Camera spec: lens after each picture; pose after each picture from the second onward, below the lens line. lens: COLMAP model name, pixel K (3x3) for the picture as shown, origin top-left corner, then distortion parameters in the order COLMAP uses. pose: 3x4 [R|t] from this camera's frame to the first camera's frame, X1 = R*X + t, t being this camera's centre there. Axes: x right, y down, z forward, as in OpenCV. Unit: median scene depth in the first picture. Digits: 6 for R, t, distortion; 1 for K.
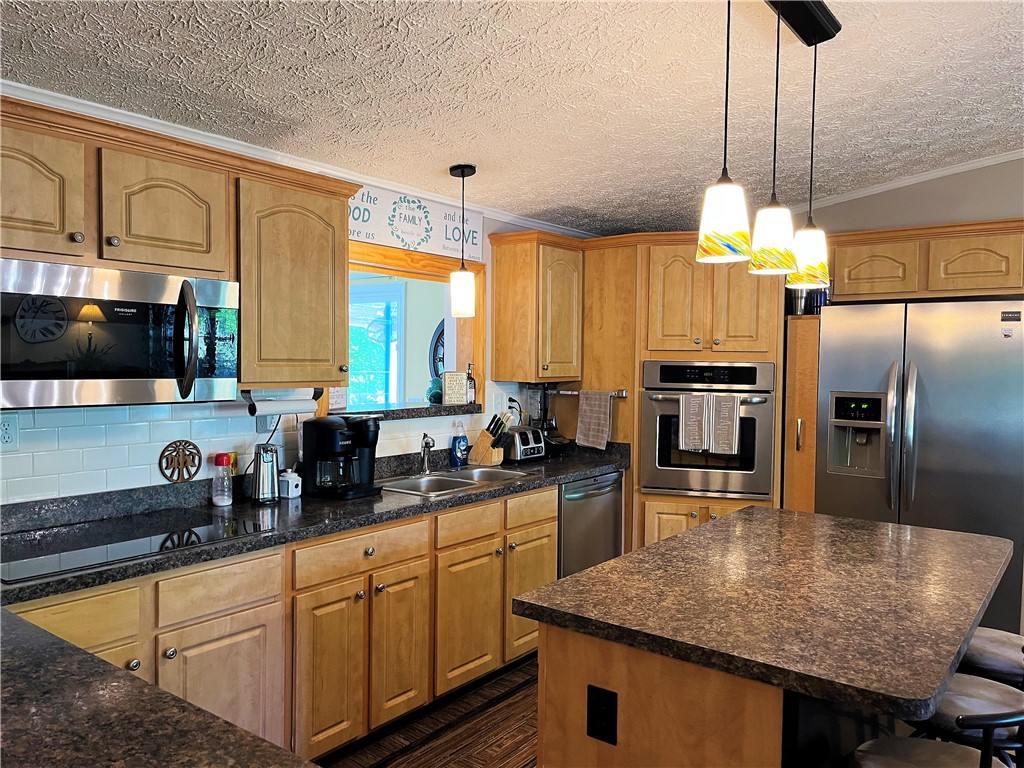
lens RADIAL K [[774.3, 0, 512.1], [0, 774.3, 384.0], [0, 0, 1]] dist [0.031441, -0.007246]
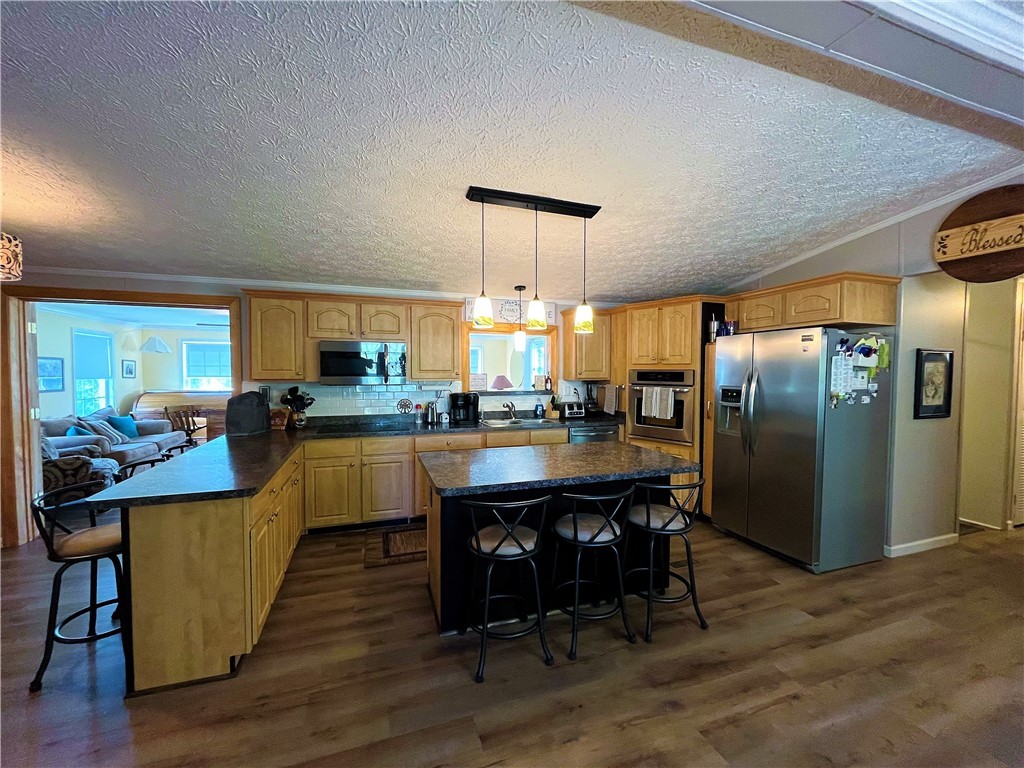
lens RADIAL K [[410.7, 0, 511.1], [0, 410.7, 386.2], [0, 0, 1]] dist [0.000342, 0.000151]
pose [[0.829977, 0.008525, -0.557733, 0.519717], [-0.009359, 0.999955, 0.001356, 0.013392], [0.557720, 0.004094, 0.830019, -0.024275]]
